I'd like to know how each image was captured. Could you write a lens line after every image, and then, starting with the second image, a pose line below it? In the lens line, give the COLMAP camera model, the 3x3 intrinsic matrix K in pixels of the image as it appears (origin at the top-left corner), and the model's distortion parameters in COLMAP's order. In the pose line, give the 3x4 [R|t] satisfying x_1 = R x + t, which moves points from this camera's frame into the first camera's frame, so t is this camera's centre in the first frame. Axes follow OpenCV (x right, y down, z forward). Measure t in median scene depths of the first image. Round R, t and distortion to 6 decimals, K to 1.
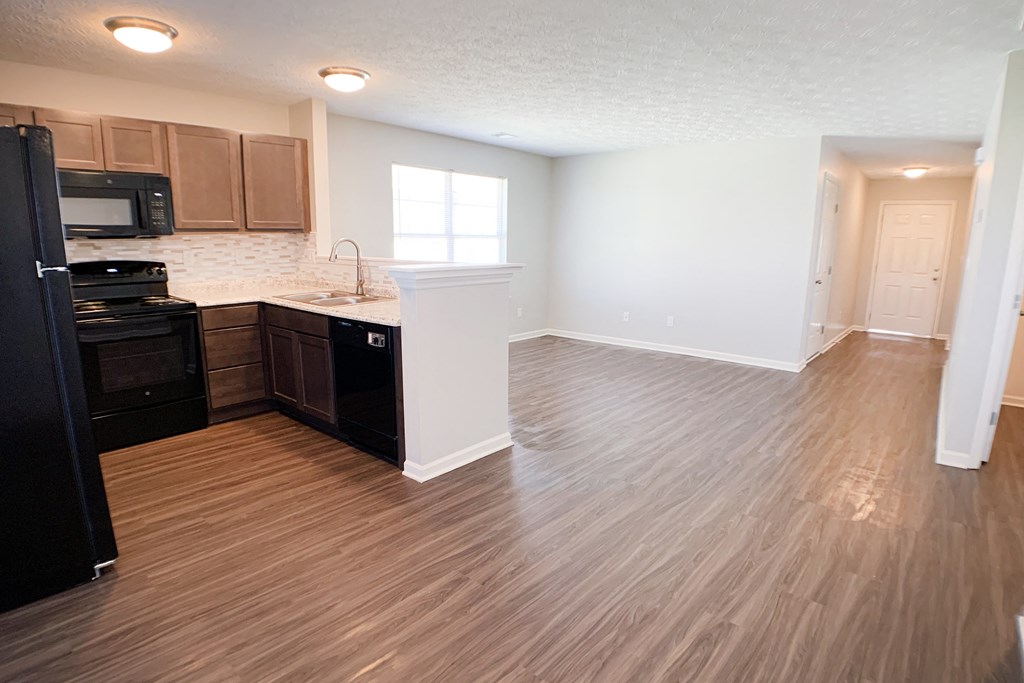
lens RADIAL K [[545.7, 0, 512.2], [0, 545.7, 355.9], [0, 0, 1]] dist [-0.093286, 0.010472]
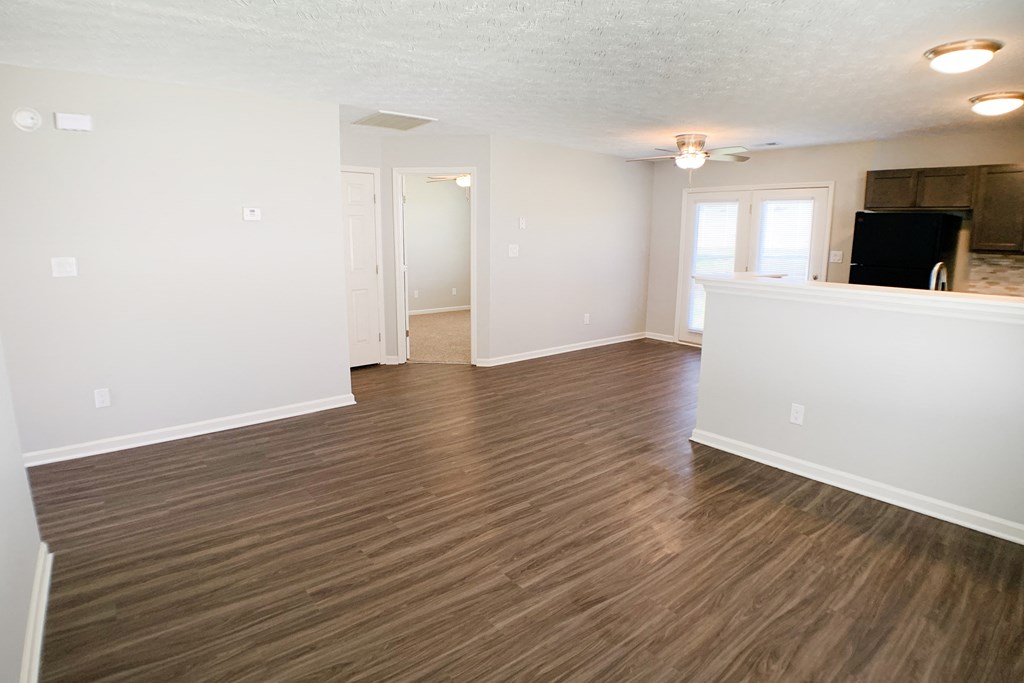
lens RADIAL K [[545.7, 0, 513.7], [0, 545.7, 327.1], [0, 0, 1]] dist [-0.093286, 0.010472]
pose [[-0.984715, -0.048784, 0.167203, 0.169401], [0.016226, 0.930108, 0.366928, -0.422804], [-0.173417, 0.364032, -0.915099, 1.855364]]
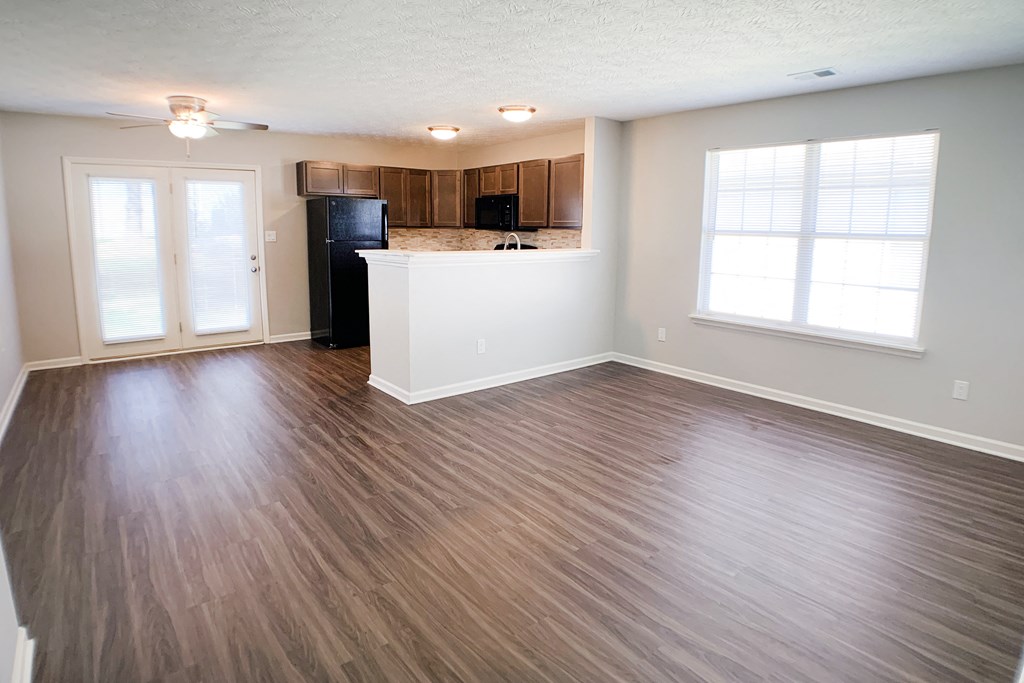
lens RADIAL K [[545.7, 0, 513.1], [0, 545.7, 313.0], [0, 0, 1]] dist [-0.093286, 0.010472]
pose [[-0.180054, 0.136631, -0.974121, 1.023732], [-0.216678, 0.960472, 0.174767, -0.269495], [0.959495, 0.242539, -0.143332, 1.263121]]
